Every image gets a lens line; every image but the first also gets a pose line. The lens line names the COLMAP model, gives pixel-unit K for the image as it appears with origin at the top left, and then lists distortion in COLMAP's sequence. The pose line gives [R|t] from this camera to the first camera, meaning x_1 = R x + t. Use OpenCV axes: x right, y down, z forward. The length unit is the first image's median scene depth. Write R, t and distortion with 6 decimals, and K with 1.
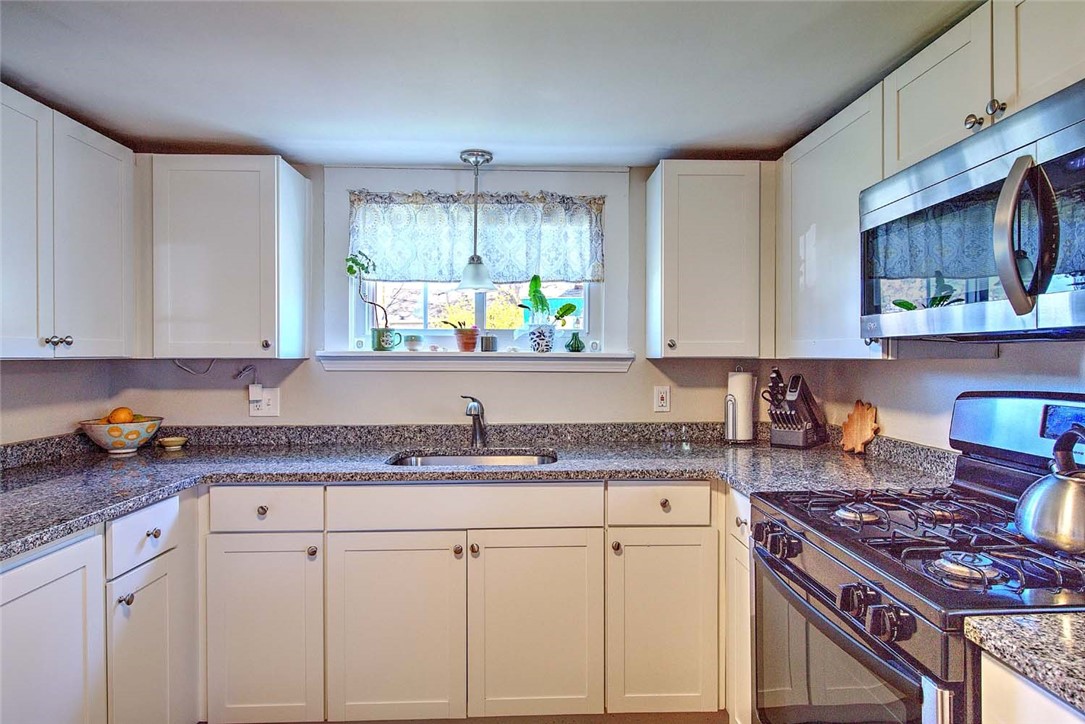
lens RADIAL K [[611.4, 0, 552.4], [0, 611.4, 363.7], [0, 0, 1]] dist [-0.003075, -0.002896]
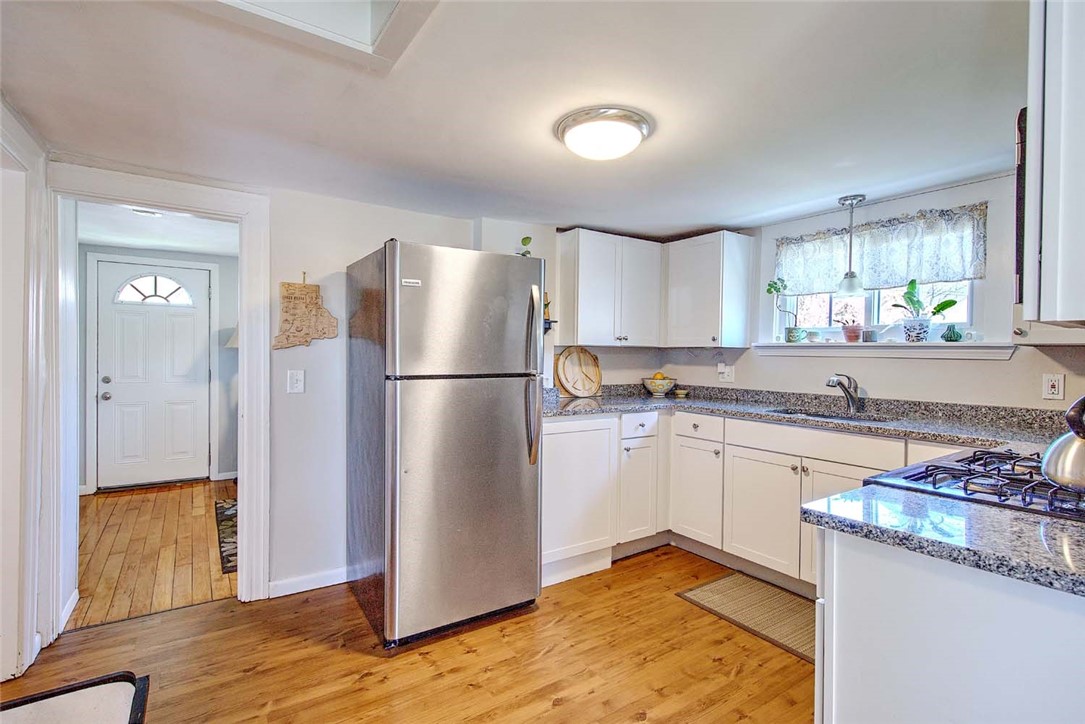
lens RADIAL K [[523.7, 0, 547.0], [0, 523.7, 363.9], [0, 0, 1]] dist [0.011877, -0.000683]
pose [[0.527688, 0.022527, -0.849140, 0.498576], [-0.022524, 0.999668, 0.012523, 0.028489], [0.849140, 0.012518, 0.528020, -0.189037]]
